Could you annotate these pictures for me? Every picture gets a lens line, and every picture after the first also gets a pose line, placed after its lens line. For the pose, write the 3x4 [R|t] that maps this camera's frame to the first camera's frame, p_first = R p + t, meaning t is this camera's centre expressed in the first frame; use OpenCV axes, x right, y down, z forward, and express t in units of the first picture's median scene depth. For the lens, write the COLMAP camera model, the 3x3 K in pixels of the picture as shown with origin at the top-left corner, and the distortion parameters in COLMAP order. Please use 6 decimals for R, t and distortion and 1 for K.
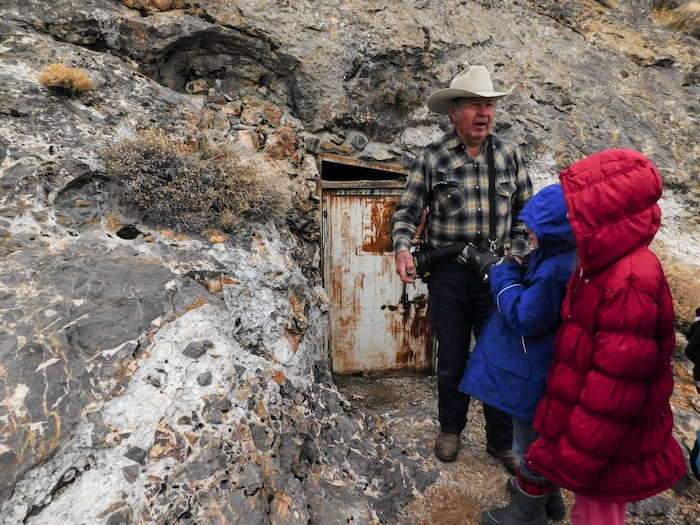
lens RADIAL K [[454.1, 0, 350.0], [0, 454.1, 262.5], [0, 0, 1]] dist [-0.067467, 0.057337]
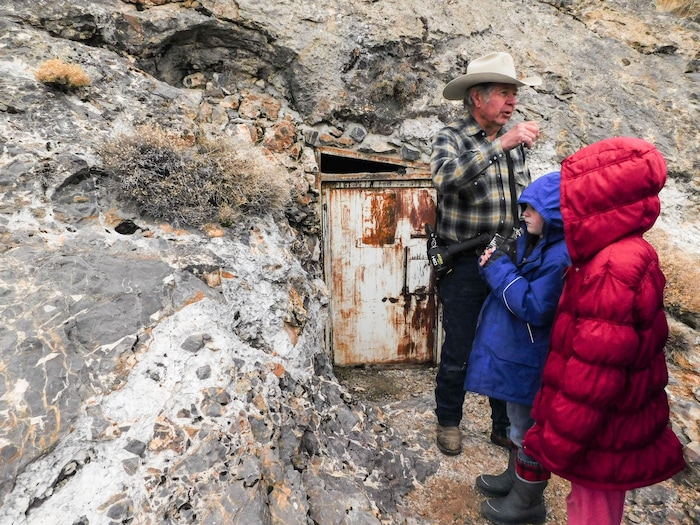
lens RADIAL K [[454.1, 0, 350.0], [0, 454.1, 262.5], [0, 0, 1]] dist [-0.067467, 0.057337]
pose [[0.999909, -0.011137, -0.007553, 0.007626], [0.011250, 0.999822, 0.015132, 0.000831], [0.007383, -0.015216, 0.999857, -0.000235]]
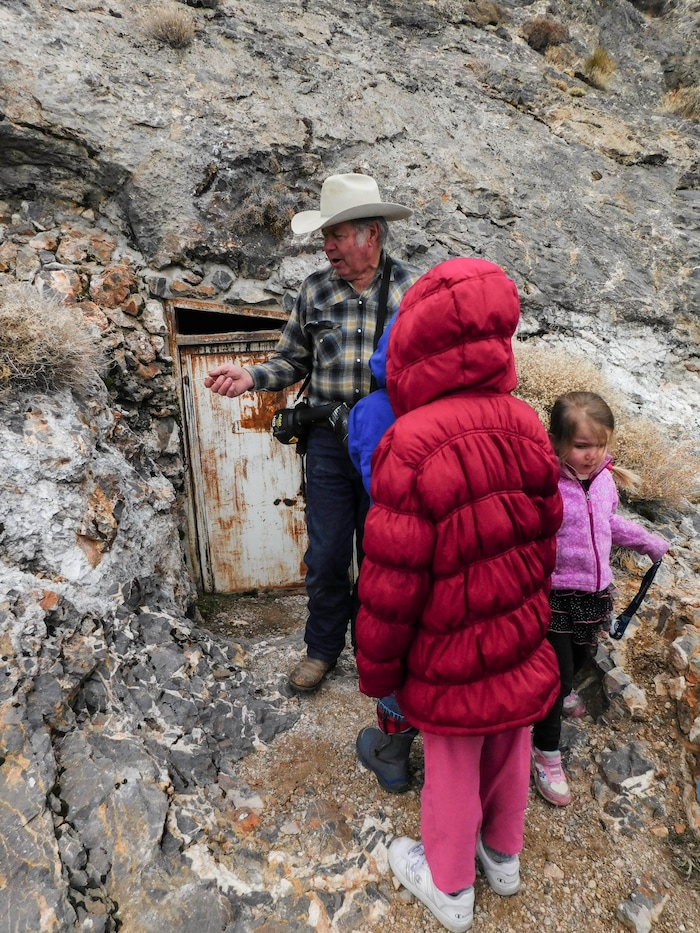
lens RADIAL K [[605.3, 0, 350.0], [0, 605.3, 466.5], [0, 0, 1]] dist [-0.067467, 0.057337]
pose [[0.997850, -0.051927, 0.039989, 0.182486], [0.050689, 0.998222, 0.031371, 0.017966], [-0.041547, -0.029276, 0.998708, 0.005694]]
